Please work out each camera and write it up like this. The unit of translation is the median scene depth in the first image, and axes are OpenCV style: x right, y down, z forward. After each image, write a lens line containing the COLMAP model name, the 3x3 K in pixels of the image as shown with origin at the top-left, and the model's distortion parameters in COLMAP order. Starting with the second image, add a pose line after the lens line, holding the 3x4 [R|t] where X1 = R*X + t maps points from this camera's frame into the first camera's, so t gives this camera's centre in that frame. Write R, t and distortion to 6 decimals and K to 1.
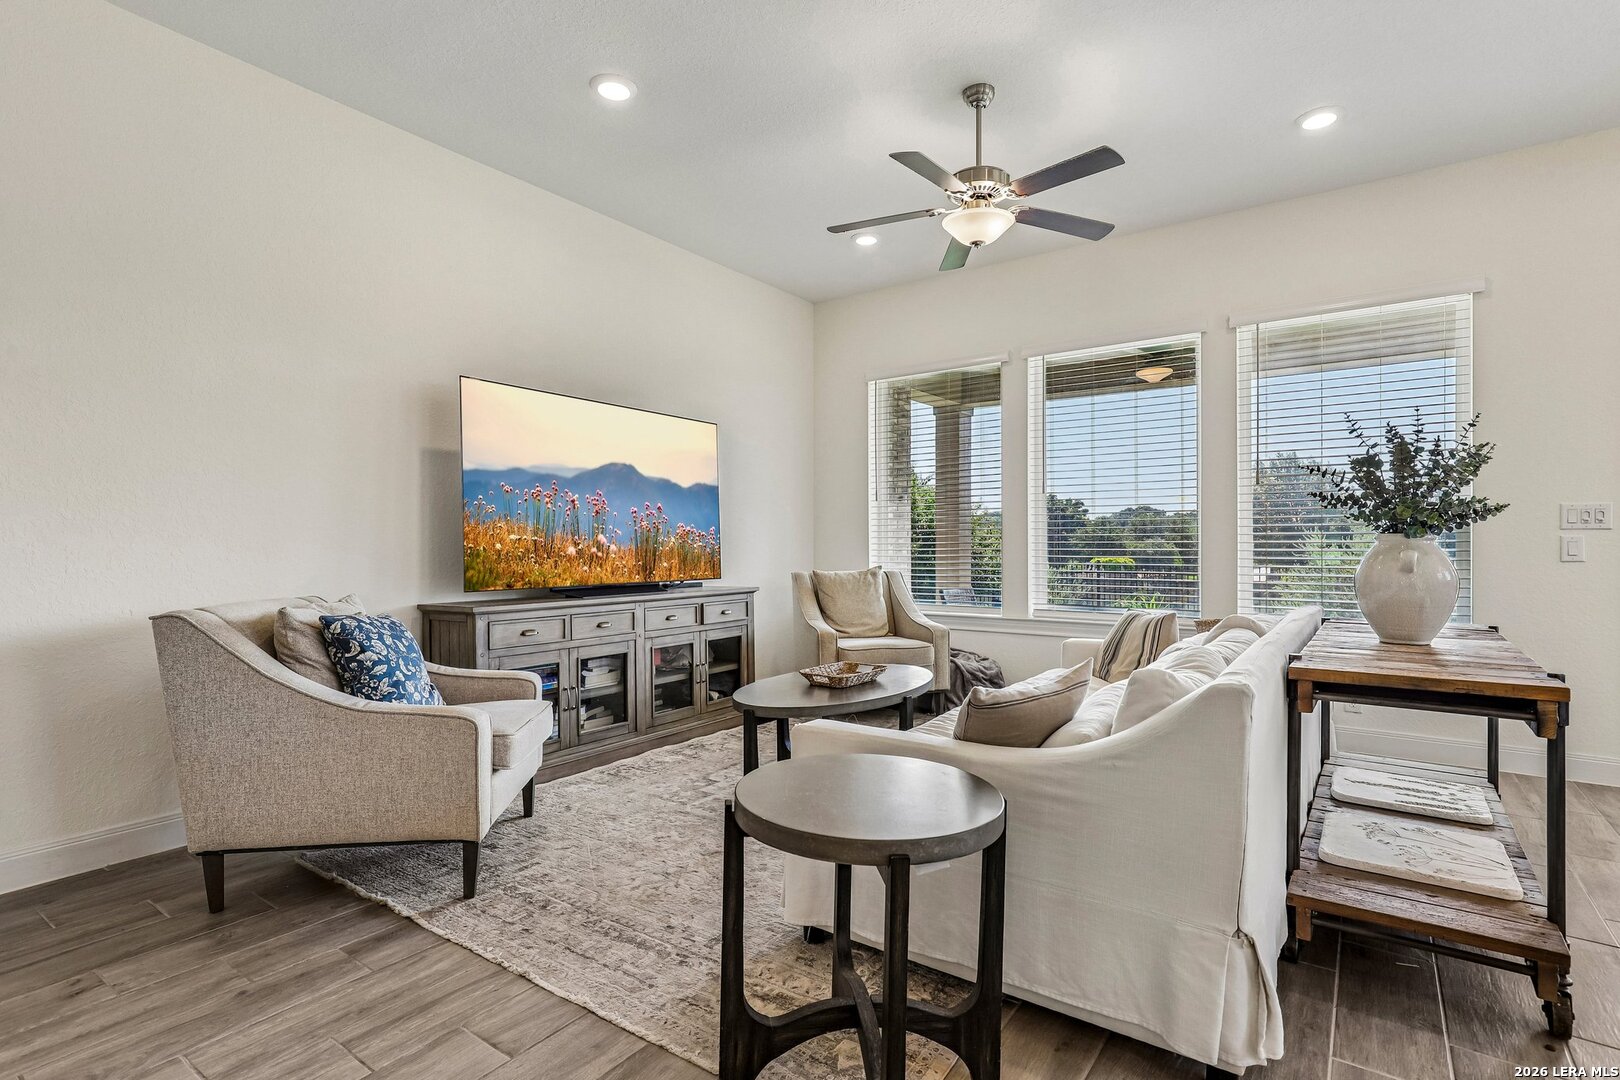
lens RADIAL K [[787.7, 0, 814.3], [0, 787.7, 544.5], [0, 0, 1]] dist [0.002938, 0.003079]
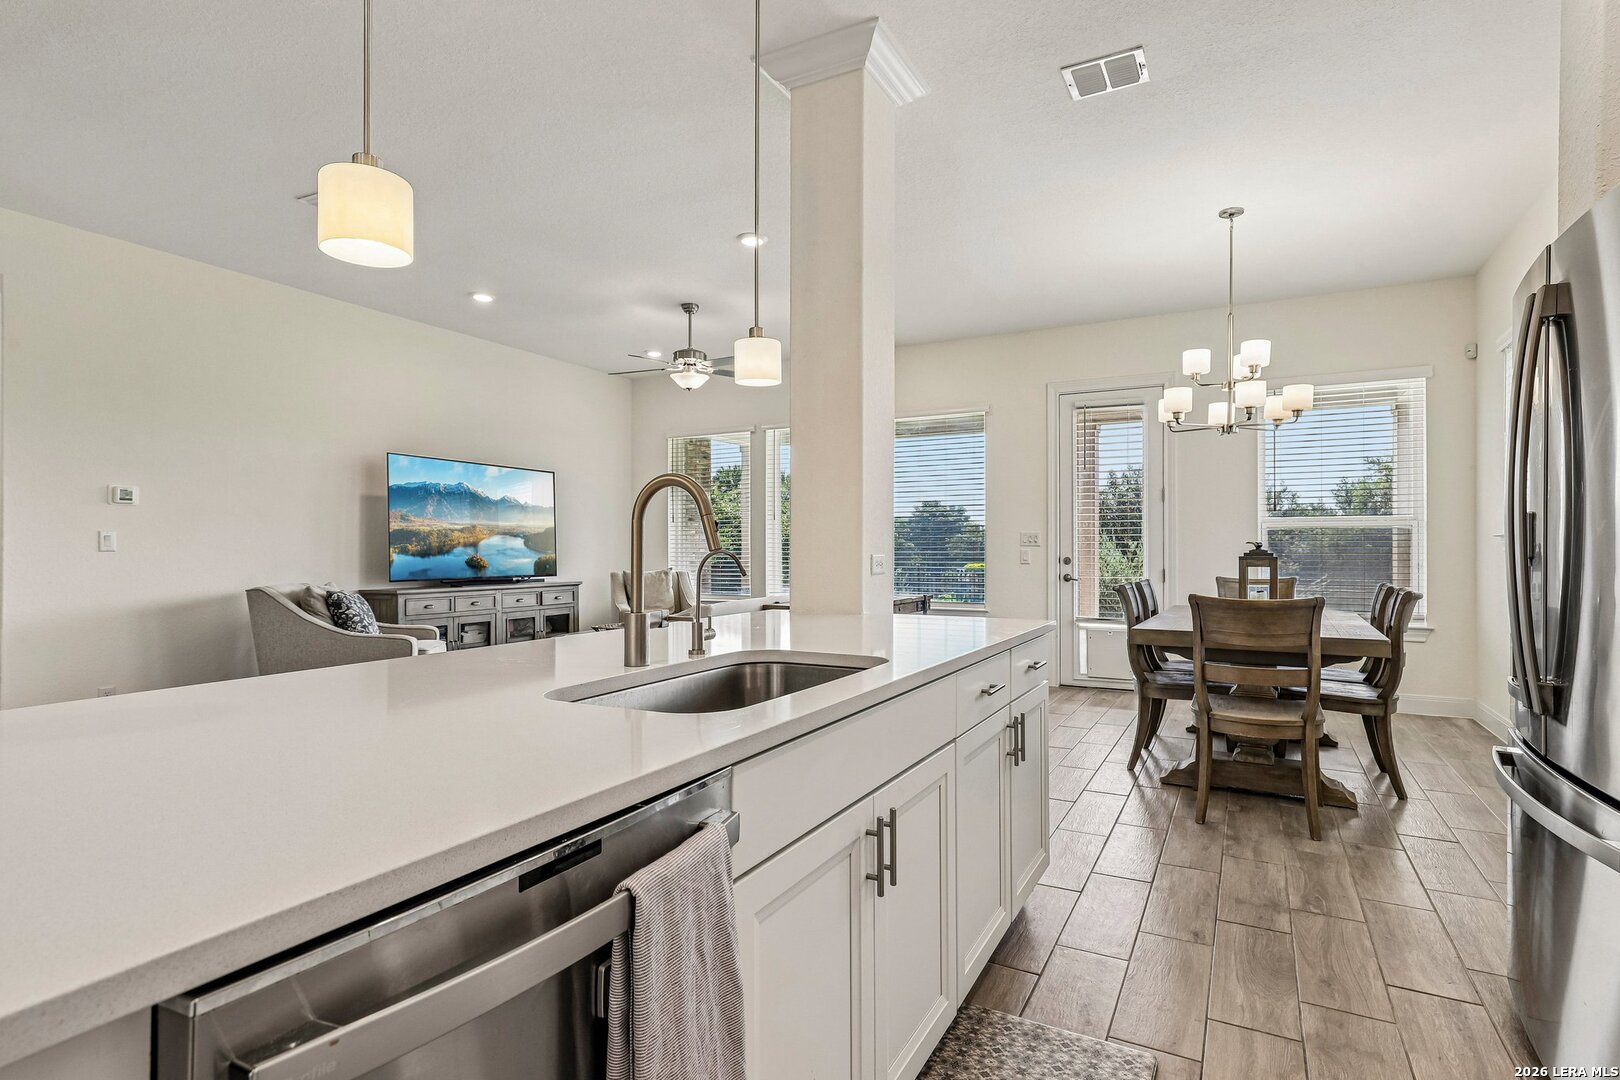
lens RADIAL K [[813.6, 0, 798.1], [0, 813.6, 549.1], [0, 0, 1]] dist [0.005985, 0.002760]
pose [[0.992895, 0.001567, 0.118986, 0.237346], [-0.001388, 0.999998, -0.001594, -0.009591], [-0.118988, 0.001417, 0.992895, -0.915629]]
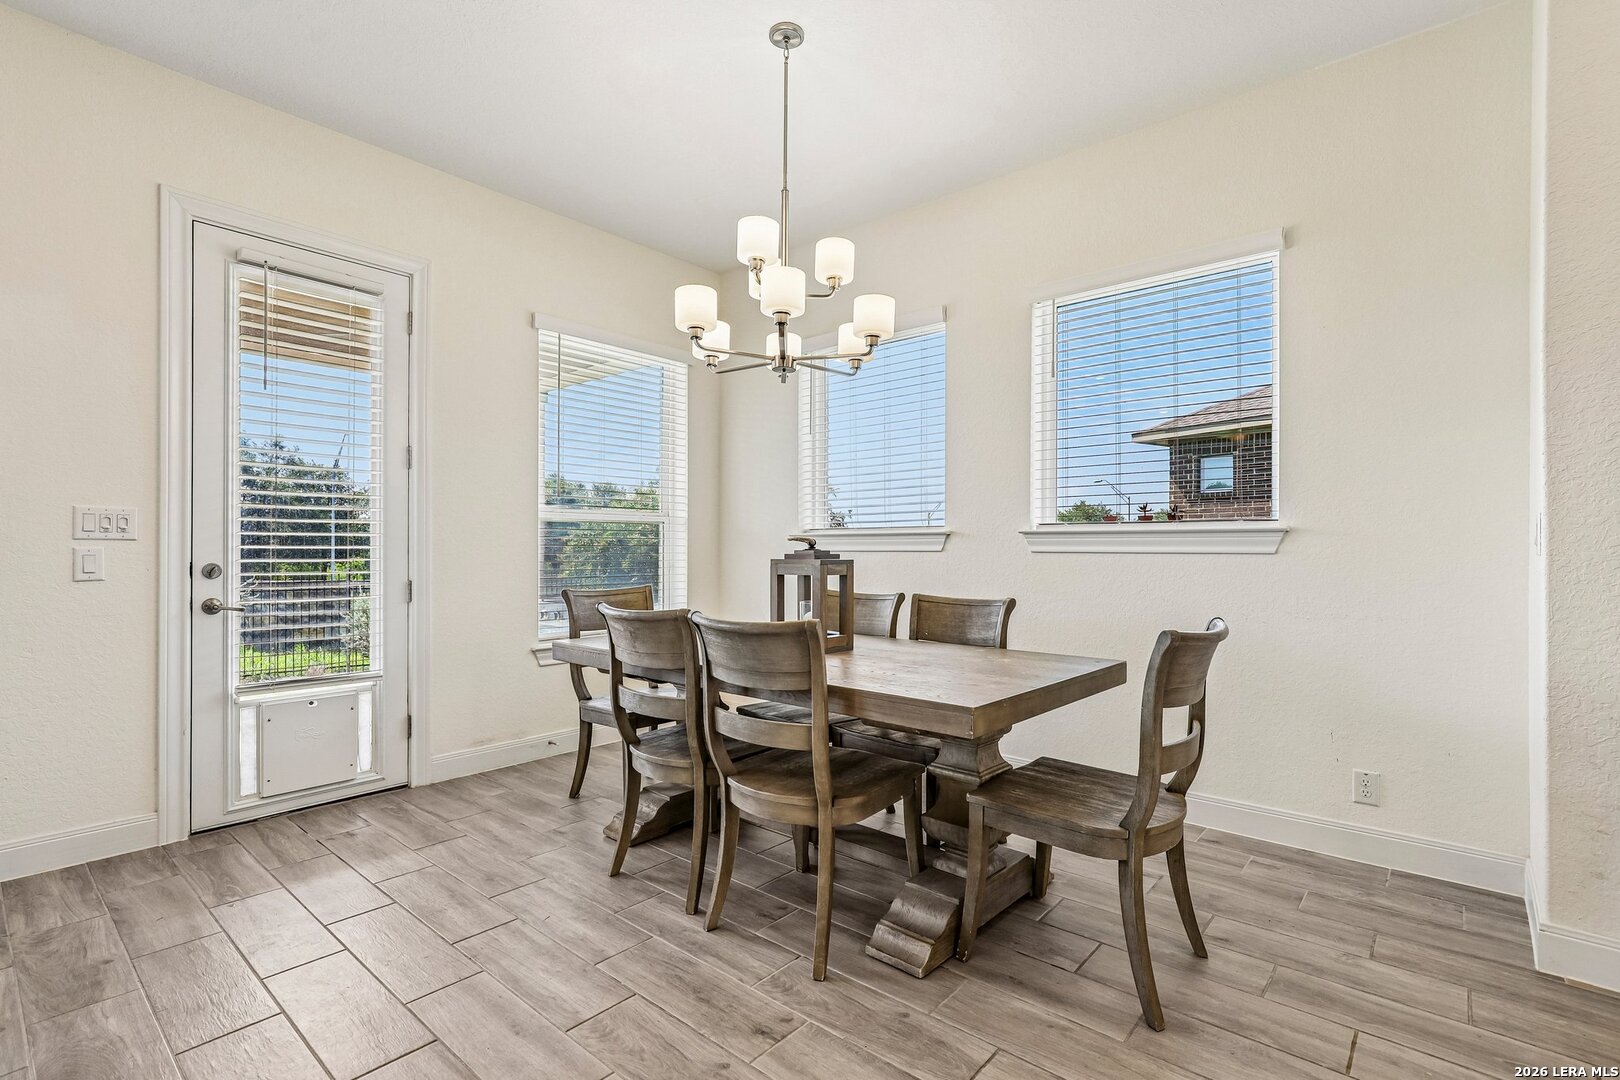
lens RADIAL K [[758.4, 0, 828.0], [0, 758.4, 546.3], [0, 0, 1]] dist [-0.007679, 0.003287]
pose [[0.076133, 0.006138, 0.997079, 0.300272], [-0.001763, 0.999980, -0.006021, -0.010259], [-0.997096, -0.001300, 0.076142, 0.239673]]
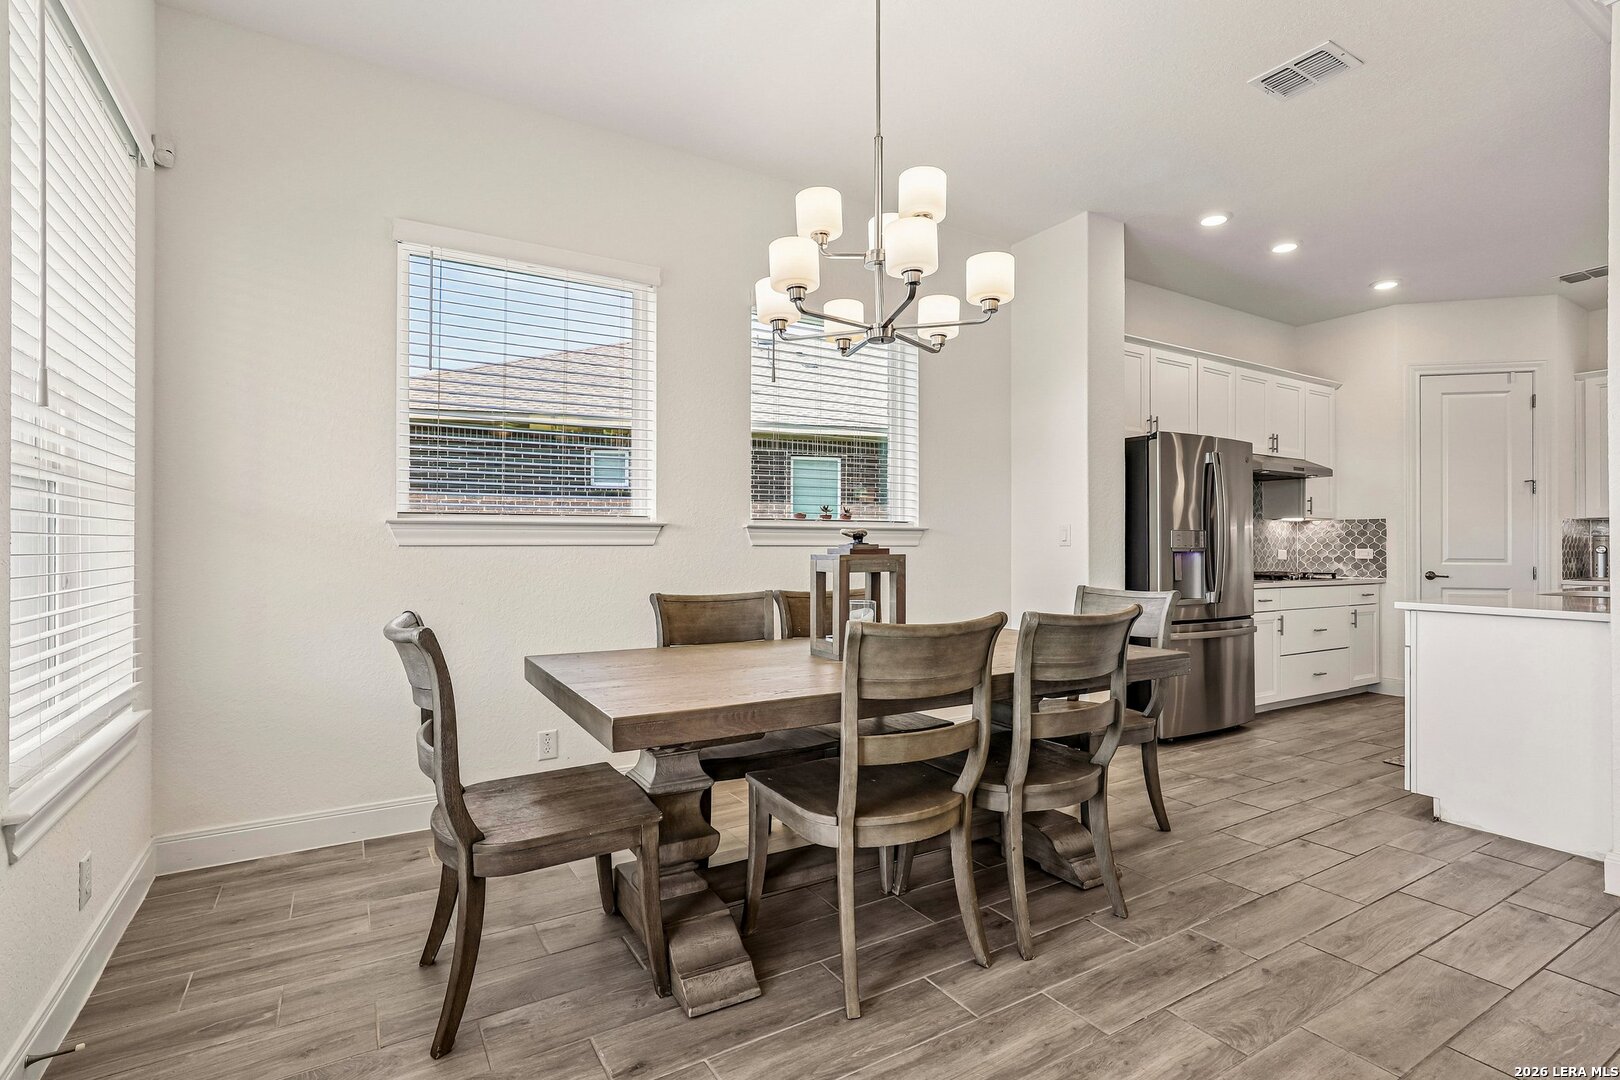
lens RADIAL K [[758.4, 0, 818.1], [0, 758.4, 544.5], [0, 0, 1]] dist [-0.007679, 0.003287]
pose [[-0.919423, 0.000802, 0.393270, 0.888886], [0.001666, 0.999997, 0.001856, -0.012750], [-0.393268, 0.002362, -0.919421, 1.044445]]
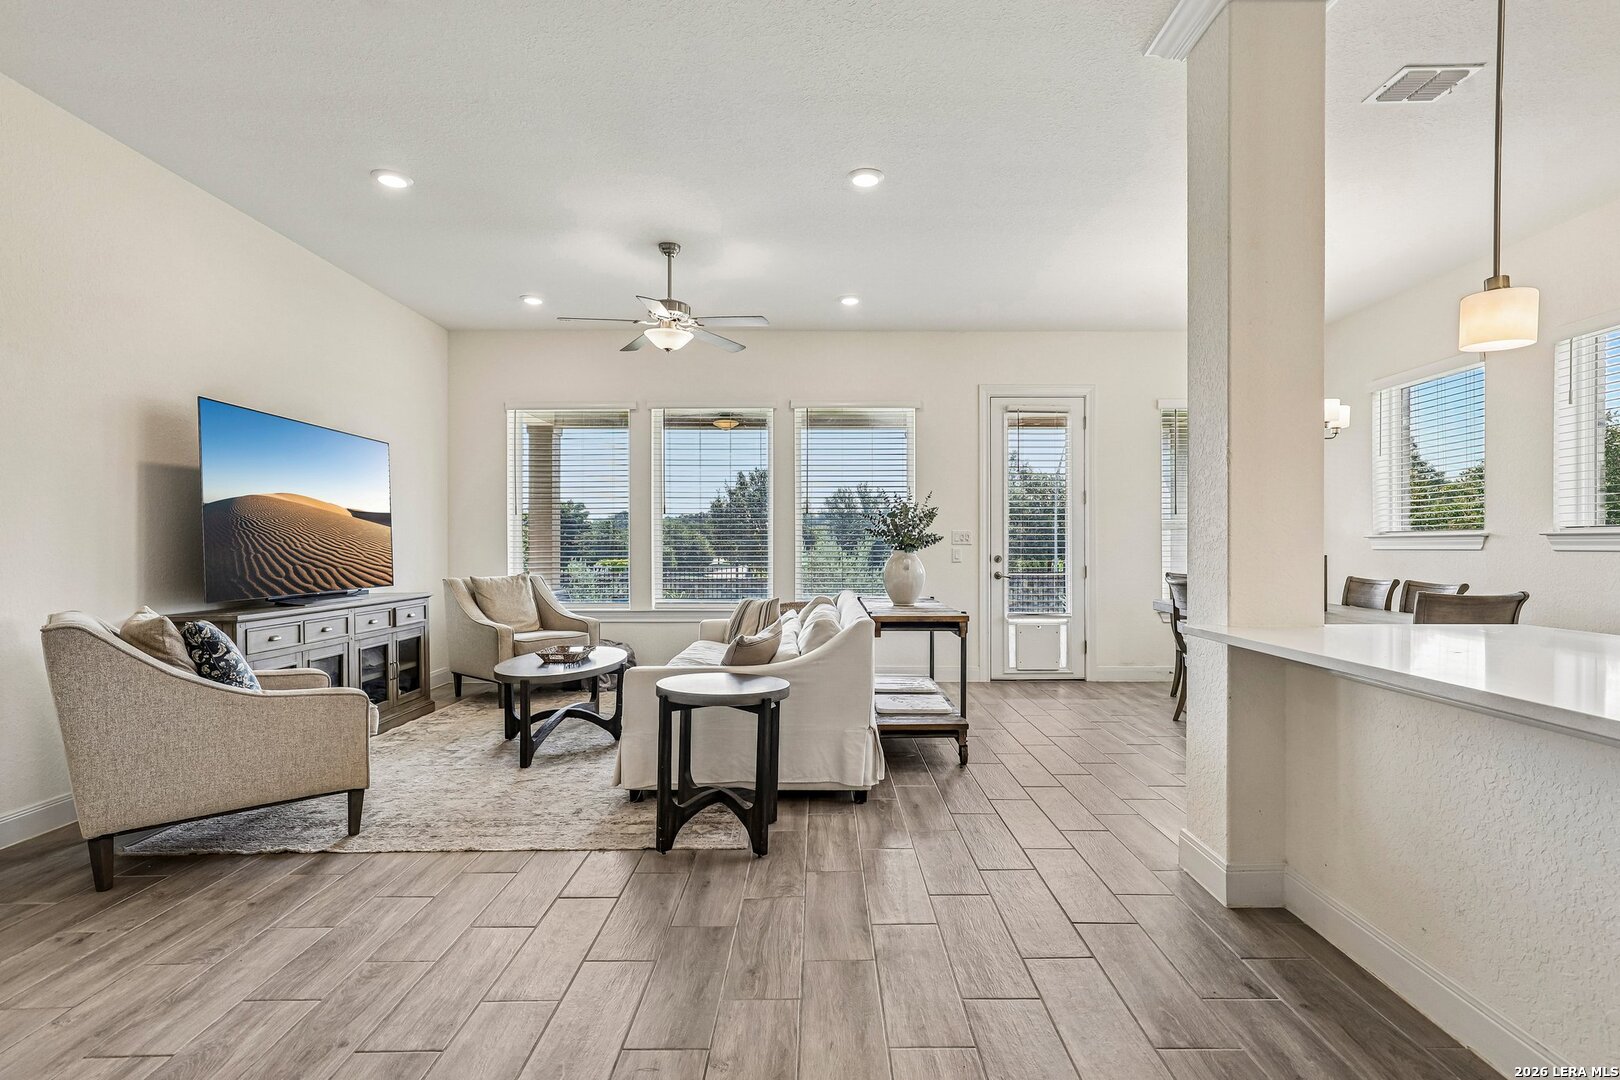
lens RADIAL K [[813.6, 0, 816.1], [0, 813.6, 542.8], [0, 0, 1]] dist [0.005985, 0.002760]
pose [[0.815472, 0.002581, 0.578791, -0.453647], [0.000107, 0.999989, -0.004609, -0.016610], [-0.578797, 0.003820, 0.815463, -0.397472]]
